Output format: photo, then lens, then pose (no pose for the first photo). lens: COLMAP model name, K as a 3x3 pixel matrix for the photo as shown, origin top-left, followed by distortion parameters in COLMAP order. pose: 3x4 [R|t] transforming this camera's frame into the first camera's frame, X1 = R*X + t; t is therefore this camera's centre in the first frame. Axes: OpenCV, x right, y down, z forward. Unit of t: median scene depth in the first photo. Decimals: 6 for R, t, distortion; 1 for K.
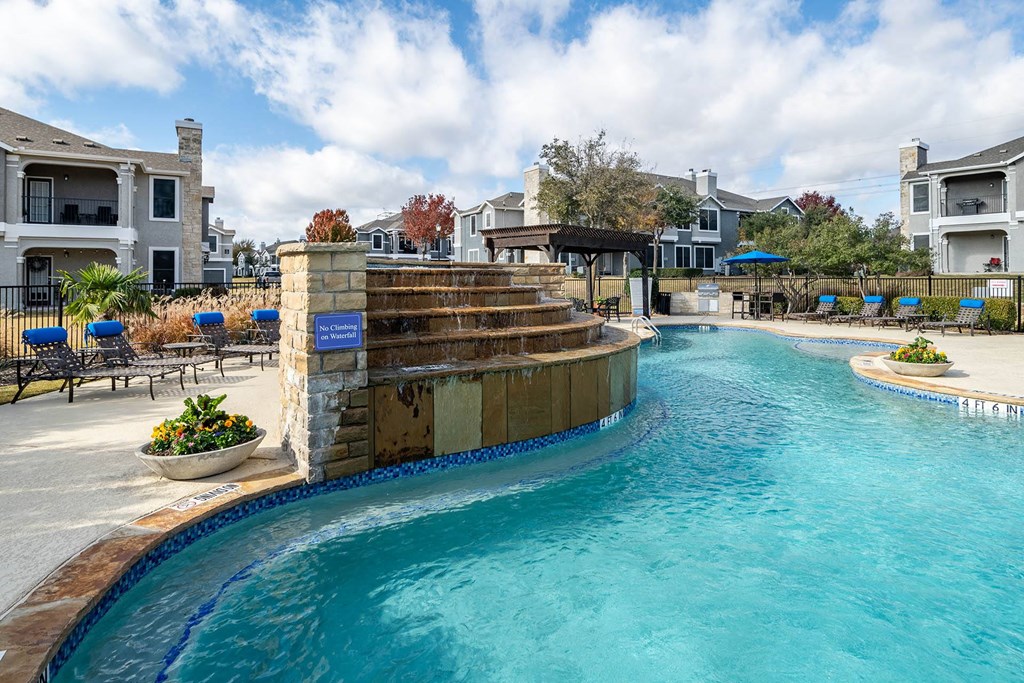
lens RADIAL K [[559.8, 0, 510.6], [0, 559.8, 274.2], [0, 0, 1]] dist [-0.003141, -0.001003]
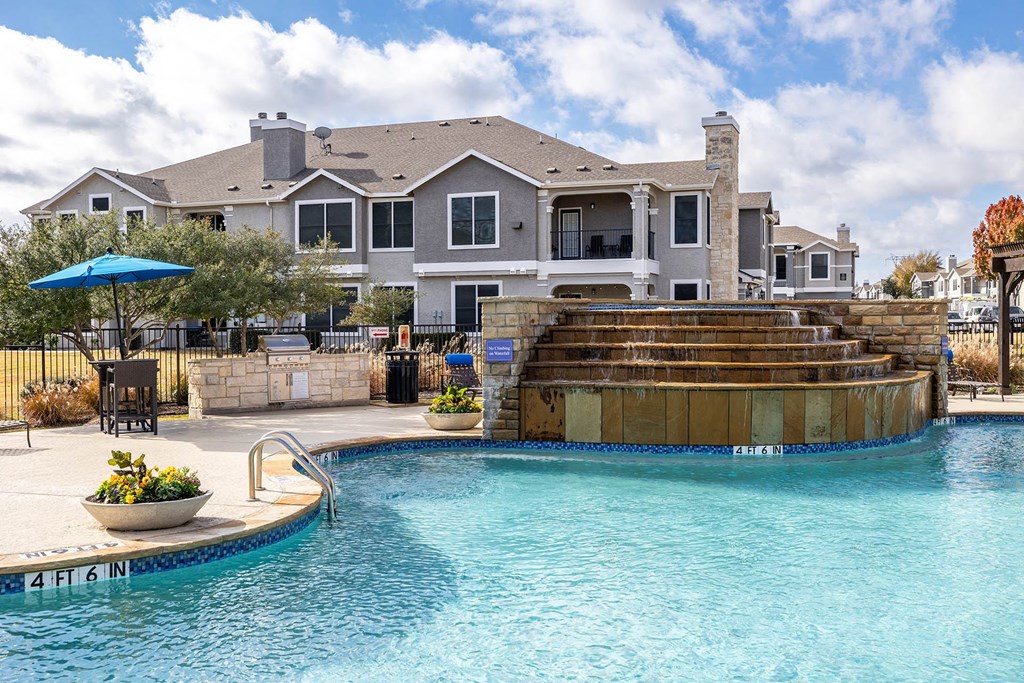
lens RADIAL K [[1051.8, 0, 512.0], [0, 1051.8, 341.5], [0, 0, 1]] dist [0.006265, 0.008498]
pose [[0.643594, 0.018325, -0.765147, 0.473889], [0.004593, 0.999603, 0.027803, -0.002375], [0.765353, -0.021408, 0.643255, -0.218134]]
